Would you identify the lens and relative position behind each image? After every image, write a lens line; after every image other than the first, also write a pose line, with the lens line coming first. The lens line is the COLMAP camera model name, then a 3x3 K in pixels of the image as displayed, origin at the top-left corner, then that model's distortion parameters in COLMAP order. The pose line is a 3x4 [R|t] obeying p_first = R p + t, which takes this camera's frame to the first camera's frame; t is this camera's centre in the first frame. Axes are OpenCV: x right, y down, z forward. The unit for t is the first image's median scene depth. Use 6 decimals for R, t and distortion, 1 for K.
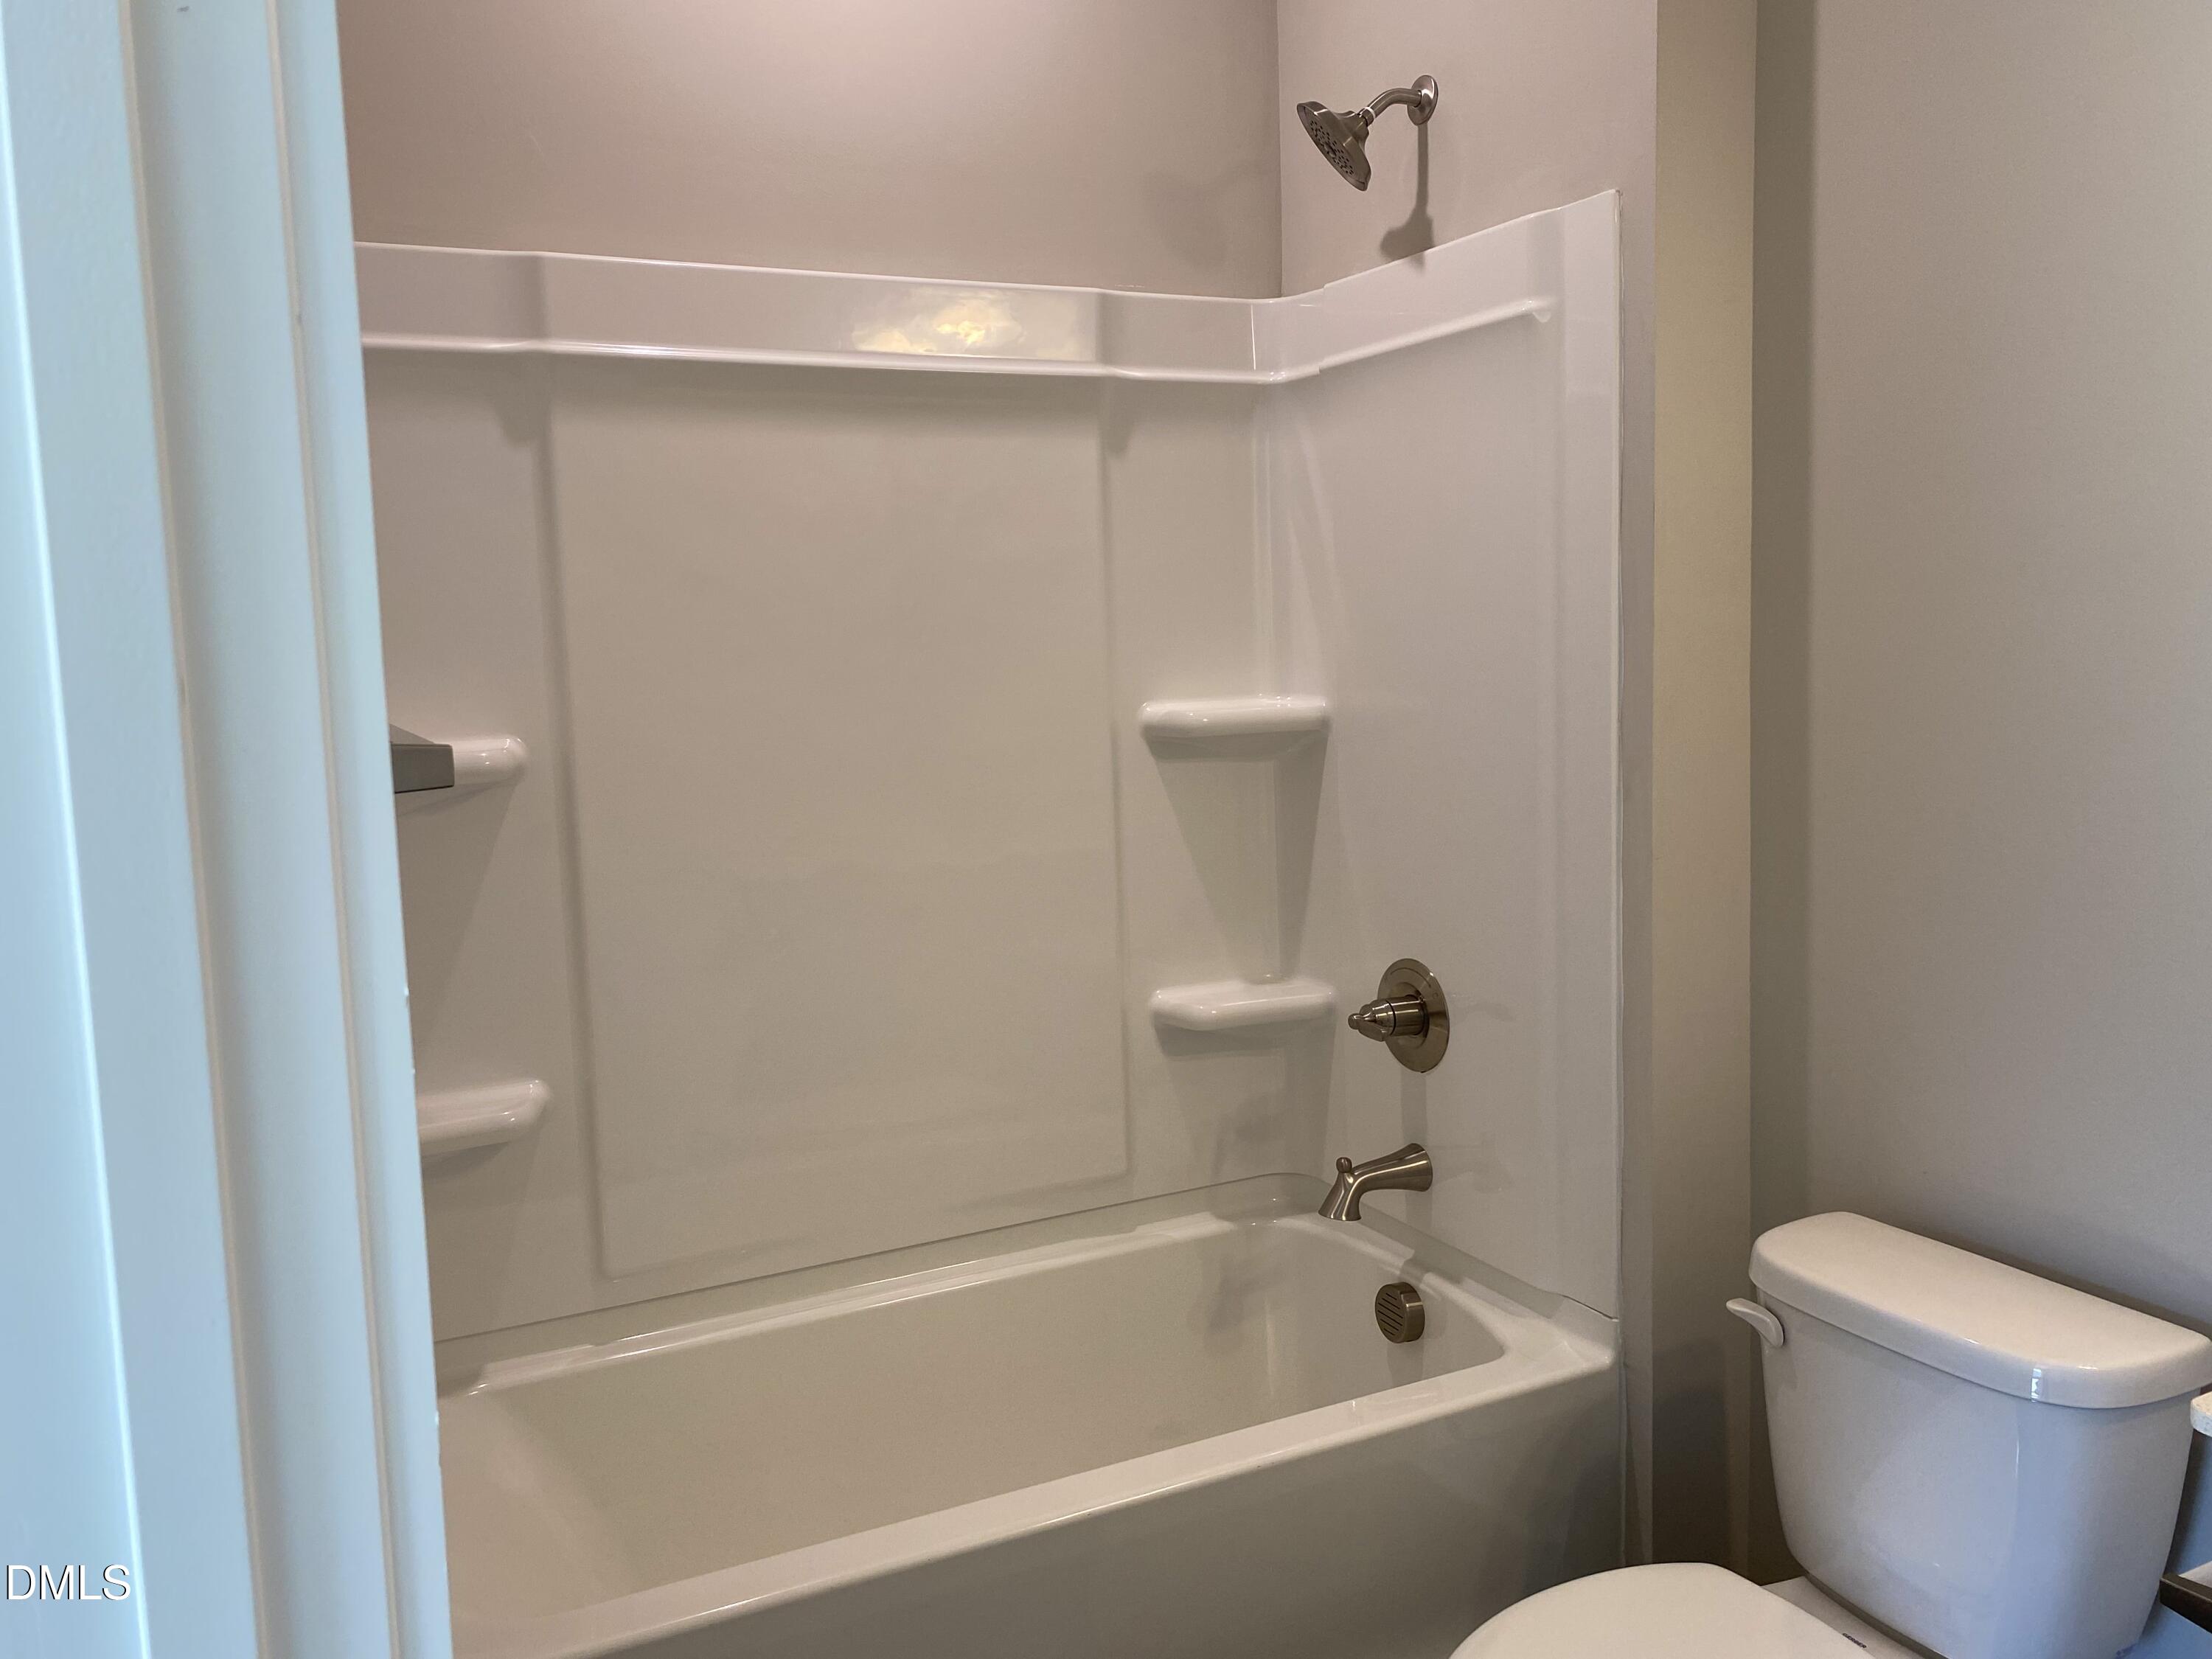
lens RADIAL K [[1698.6, 0, 1104.2], [0, 1698.6, 798.0], [0, 0, 1]] dist [0.085099, -0.113529]
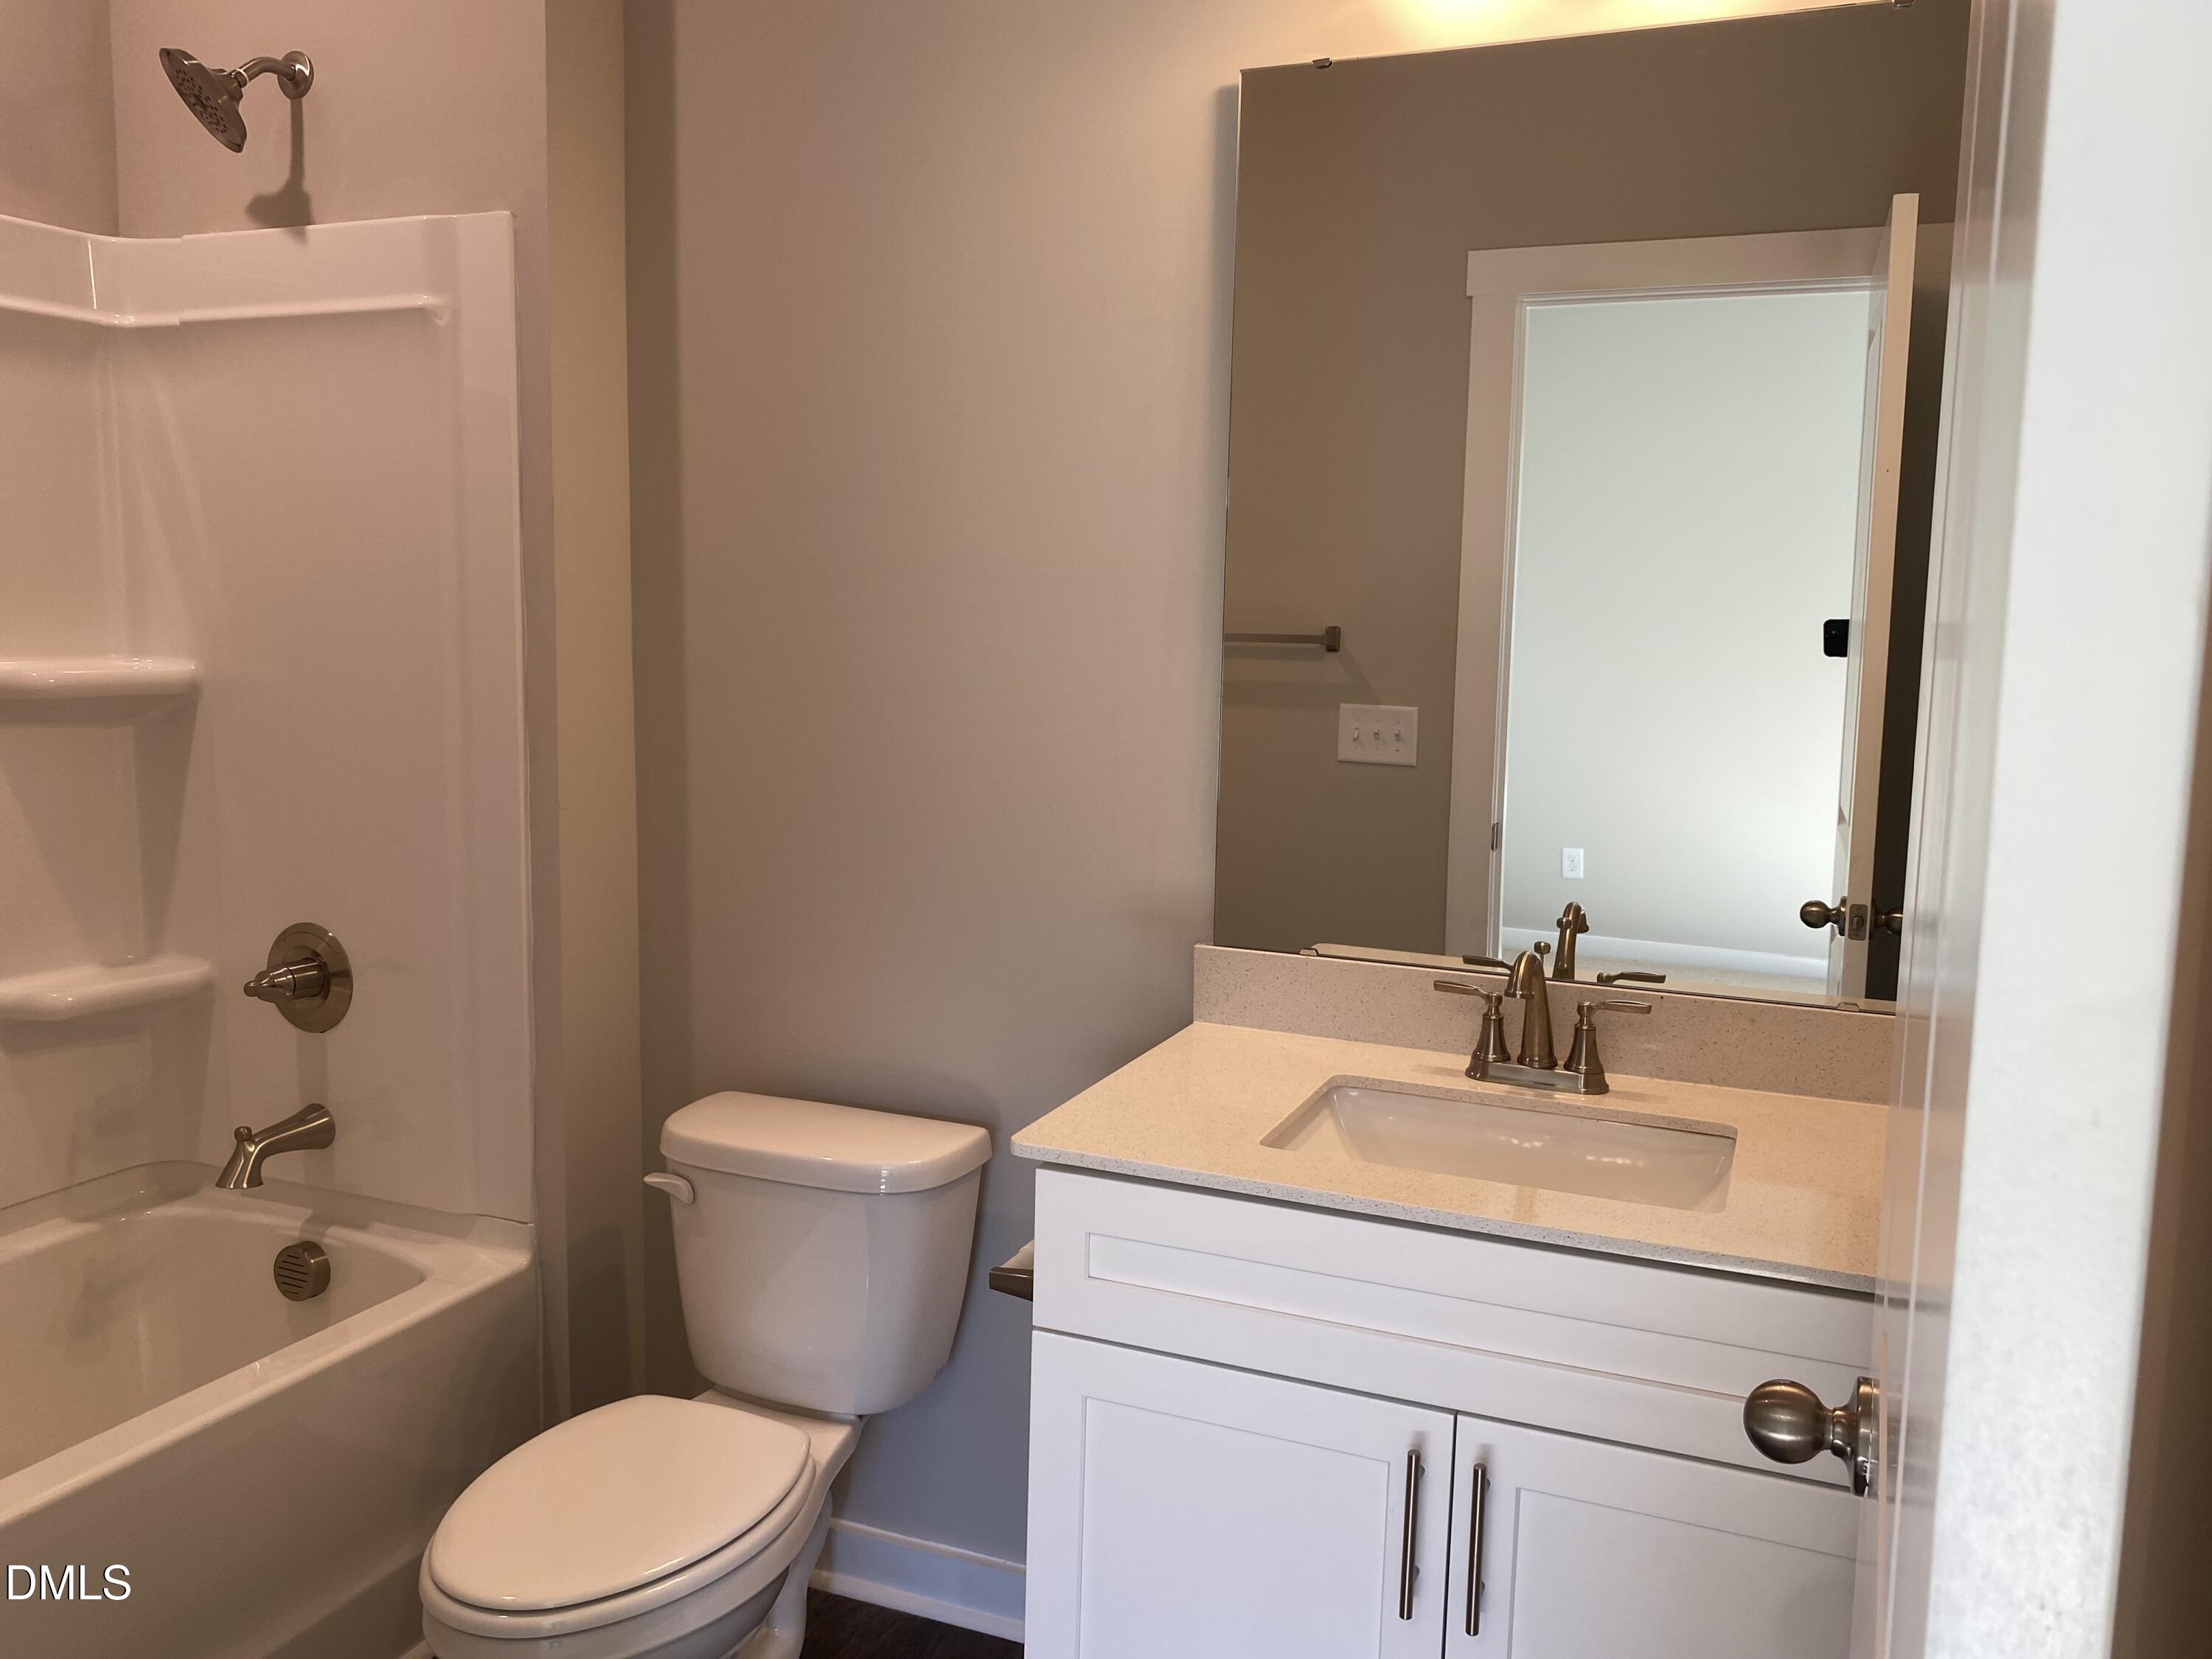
lens RADIAL K [[1698.6, 0, 1104.2], [0, 1698.6, 798.0], [0, 0, 1]] dist [0.085099, -0.113529]
pose [[0.747203, -0.026958, 0.664049, -0.144072], [0.021642, 0.999634, 0.016230, 0.014780], [-0.664243, 0.002244, 0.747513, -0.077867]]
